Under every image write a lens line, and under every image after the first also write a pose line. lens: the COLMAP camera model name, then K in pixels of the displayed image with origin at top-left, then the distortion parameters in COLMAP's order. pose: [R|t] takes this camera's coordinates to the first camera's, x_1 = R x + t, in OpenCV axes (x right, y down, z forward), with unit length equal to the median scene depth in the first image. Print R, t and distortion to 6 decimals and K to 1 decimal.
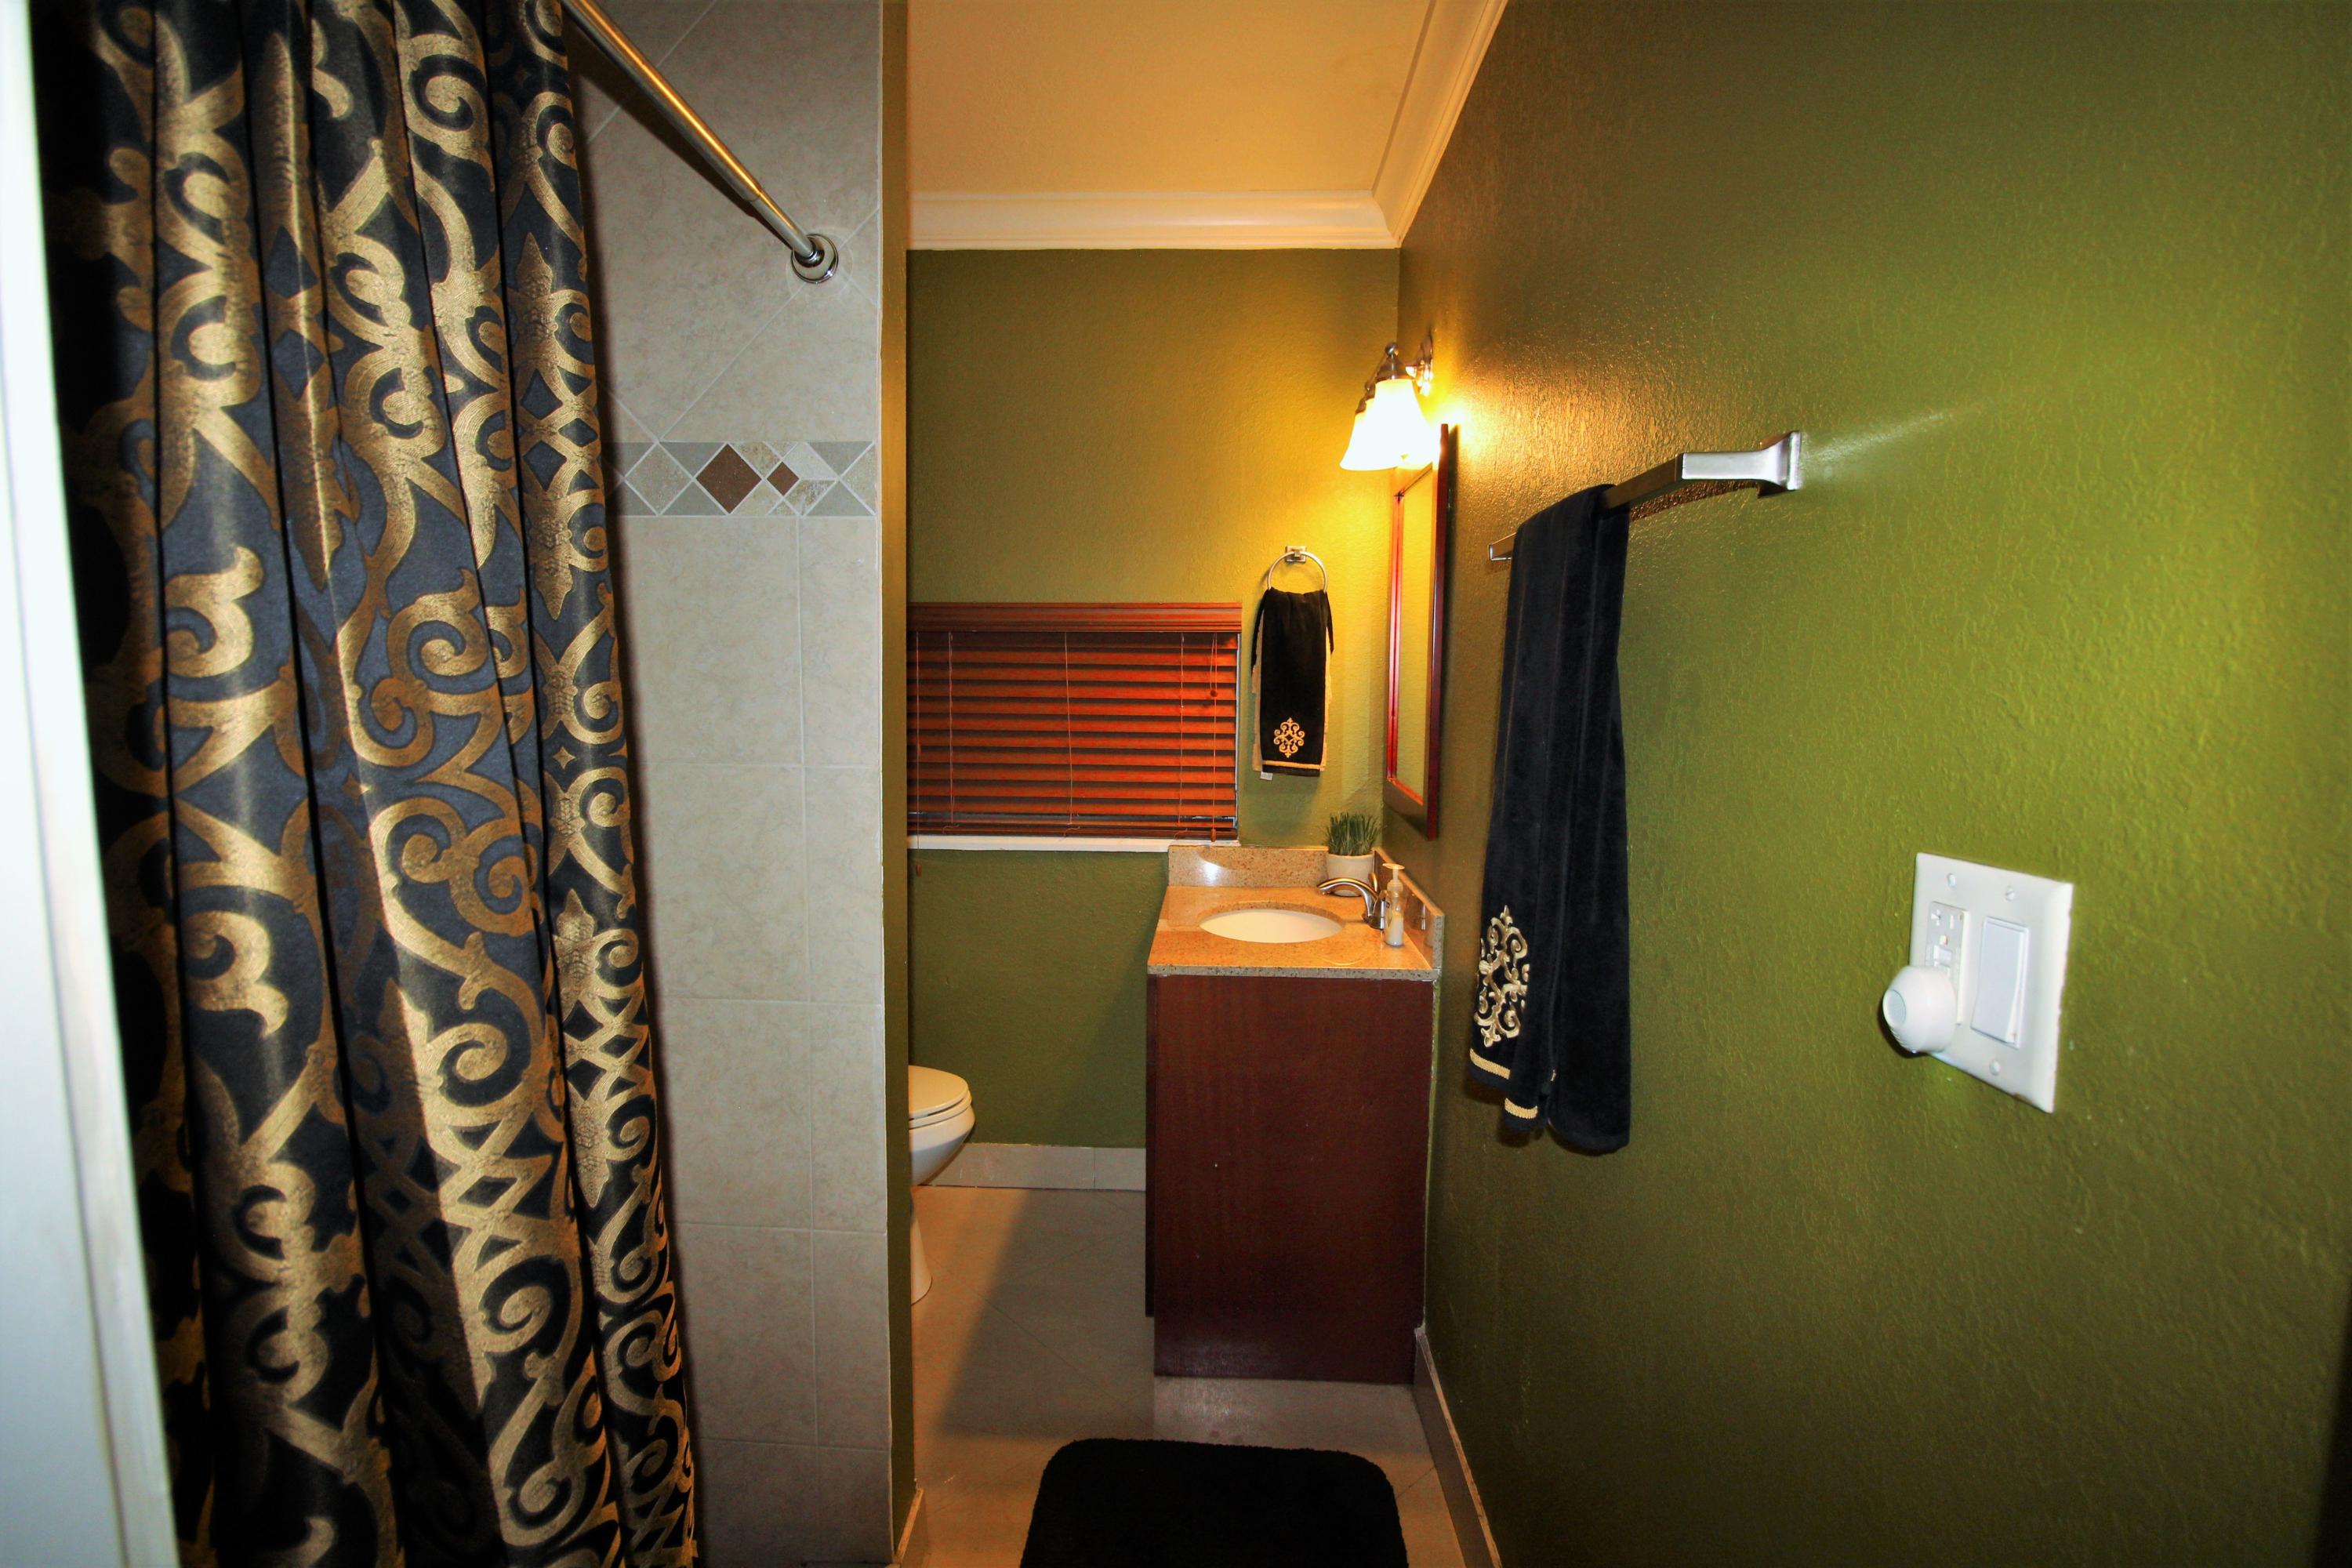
lens RADIAL K [[1097.2, 0, 1172.1], [0, 1097.2, 777.8], [0, 0, 1]] dist [-0.013226, -0.000972]
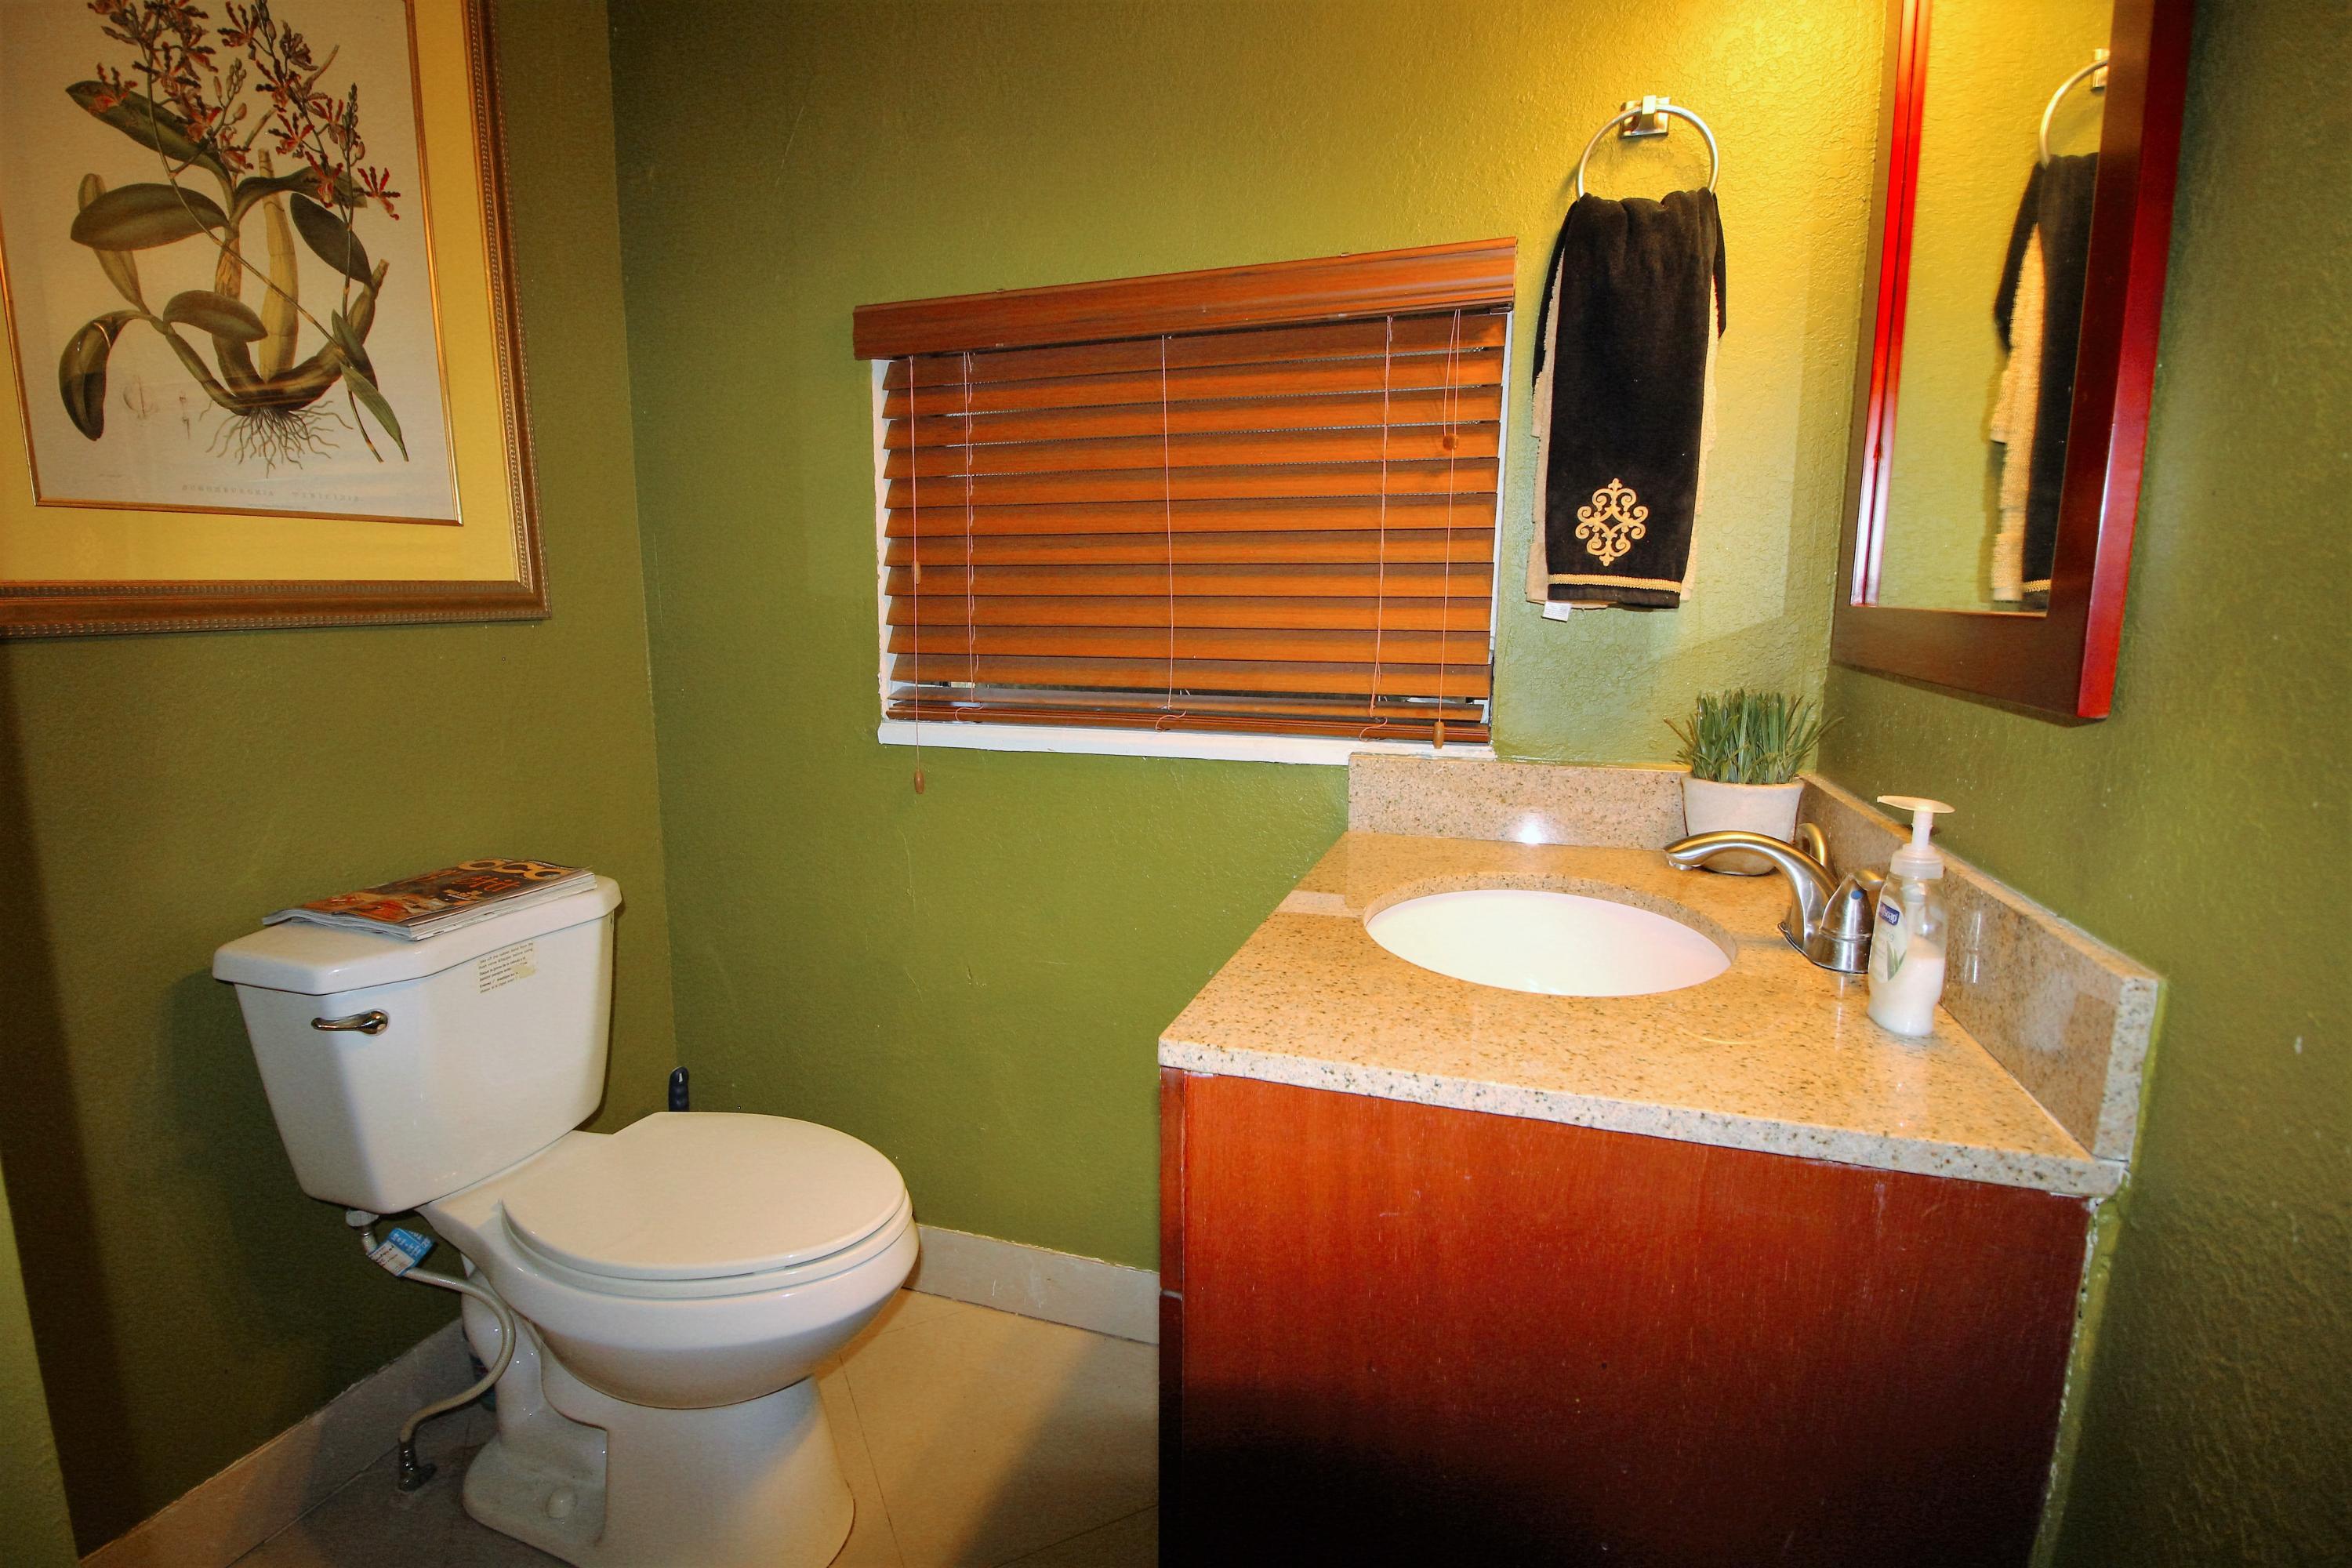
lens RADIAL K [[1015.1, 0, 1171.4], [0, 1015.1, 789.9], [0, 0, 1]] dist [-0.013626, -0.000169]
pose [[0.954604, 0.042943, -0.294765, 0.059606], [-0.023492, 0.997325, 0.069219, 0.049459], [0.296949, -0.059152, 0.953060, 0.525709]]
